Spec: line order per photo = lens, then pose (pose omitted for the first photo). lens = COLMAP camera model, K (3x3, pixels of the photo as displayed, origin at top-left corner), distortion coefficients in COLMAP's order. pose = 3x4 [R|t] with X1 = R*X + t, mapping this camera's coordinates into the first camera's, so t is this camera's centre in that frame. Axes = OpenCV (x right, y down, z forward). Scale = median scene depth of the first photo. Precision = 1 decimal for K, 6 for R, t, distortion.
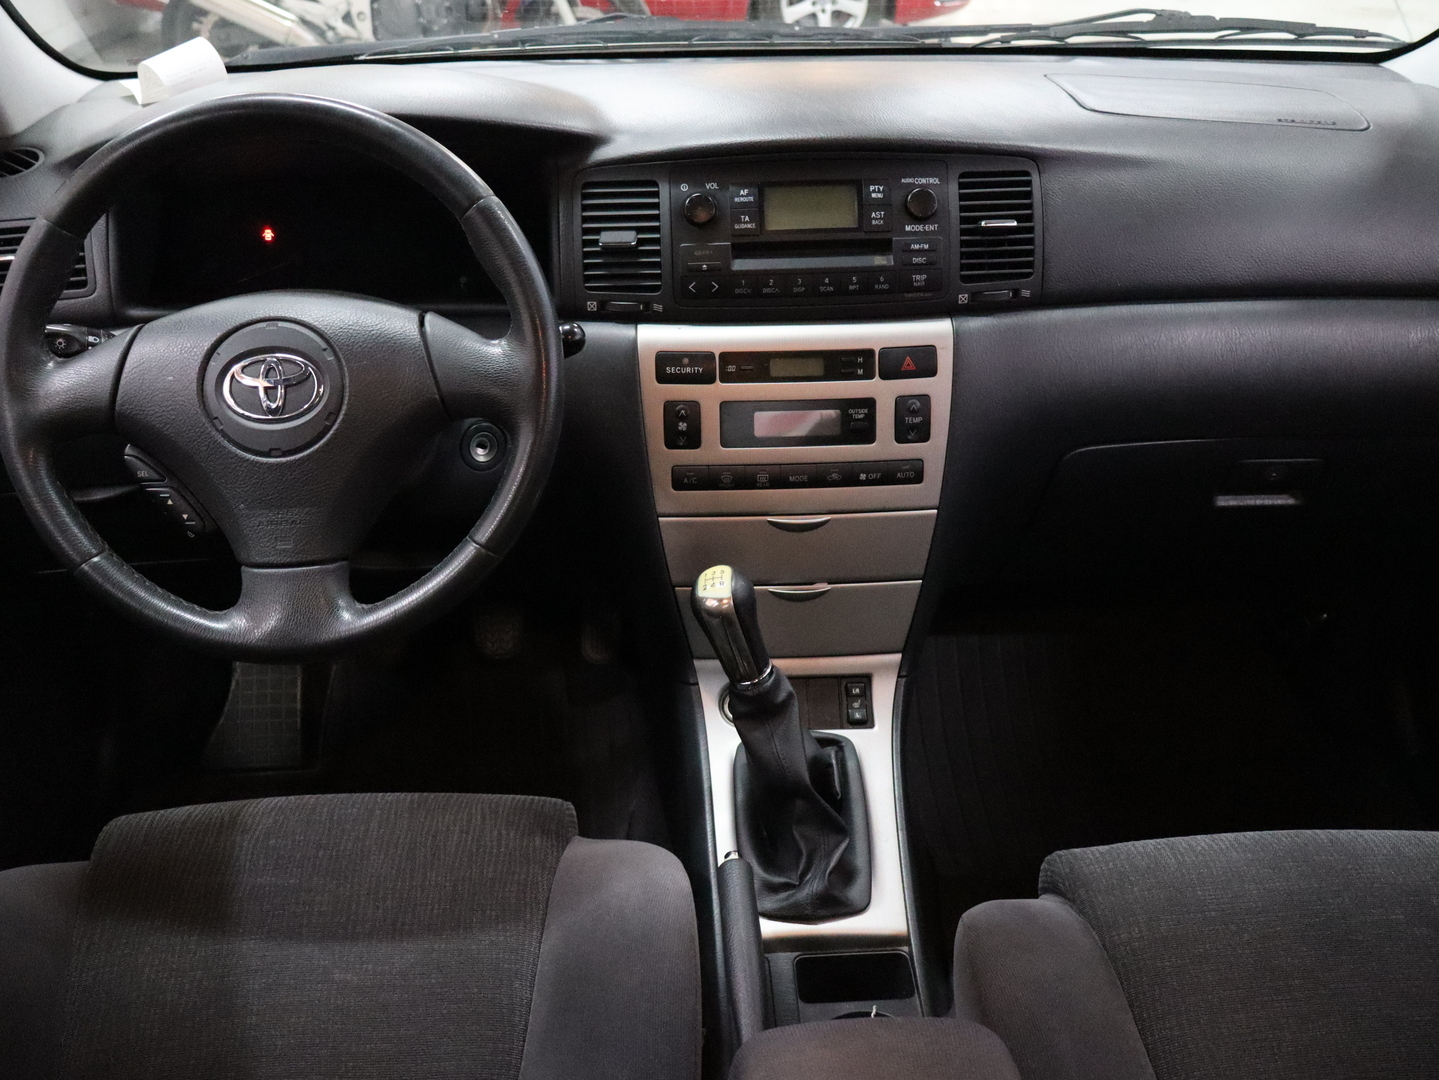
lens RADIAL K [[1243.7, 0, 719.5], [0, 1243.7, 540.0], [0, 0, 1]] dist [0.011457, -0.003477]
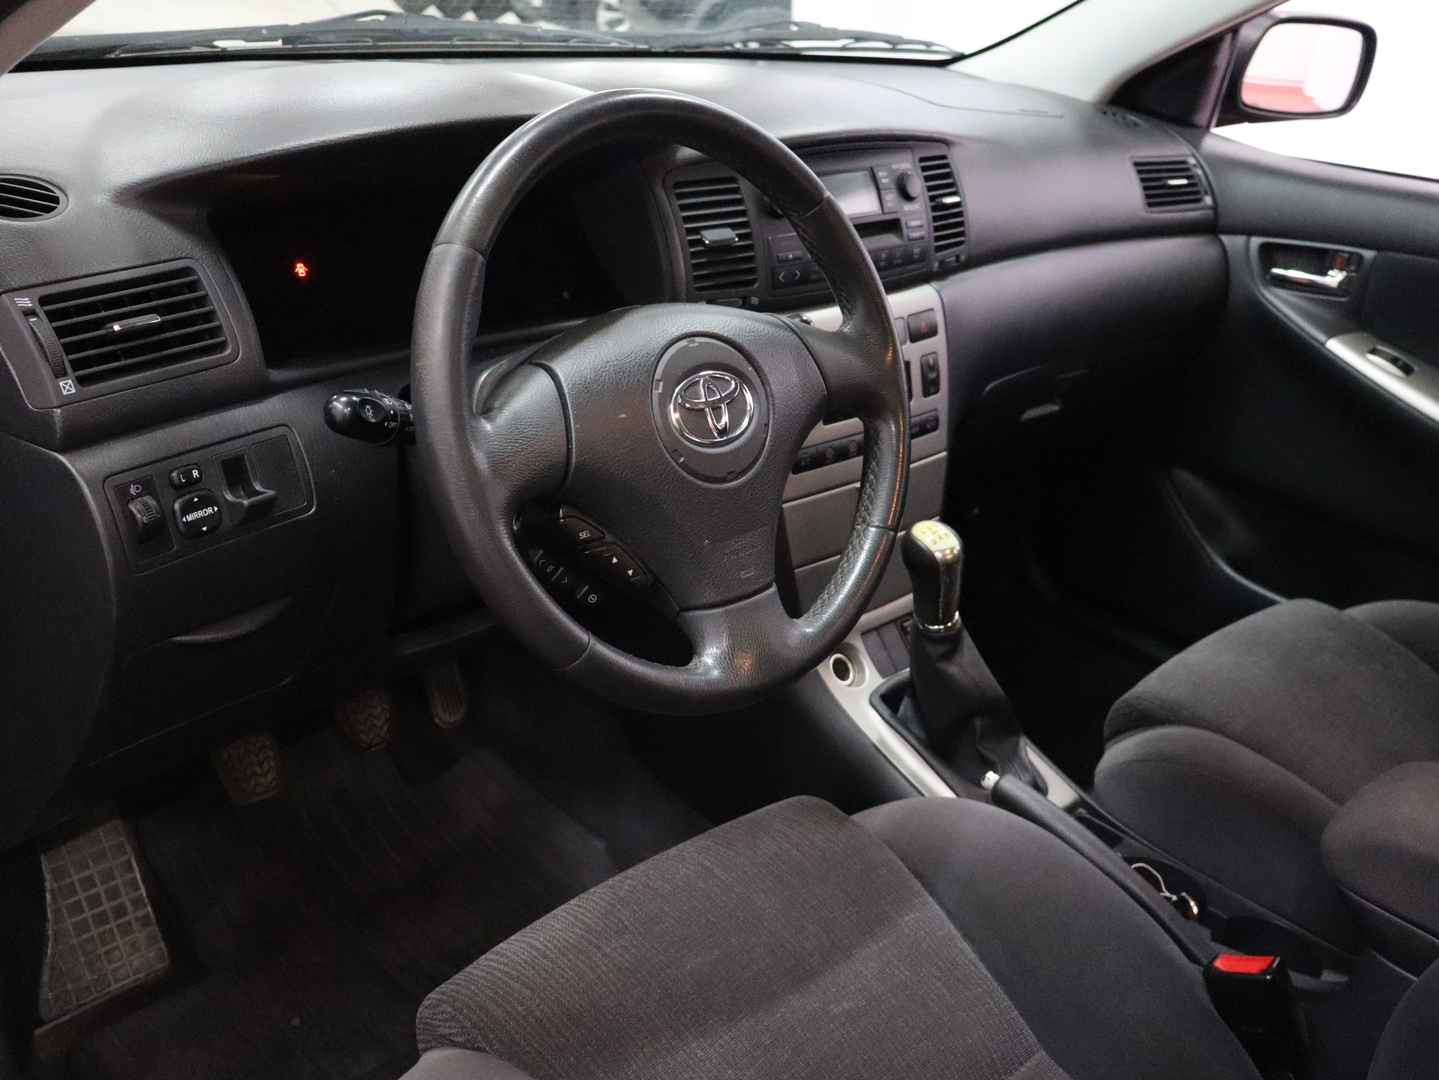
lens RADIAL K [[1292.8, 0, 719.5], [0, 1292.8, 540.0], [0, 0, 1]] dist [0.009825, 0.004388]
pose [[0.767663, -0.217306, 0.602886, -0.735814], [0.229234, 0.971622, 0.058328, -0.063498], [-0.598453, 0.093426, 0.795692, 0.189940]]
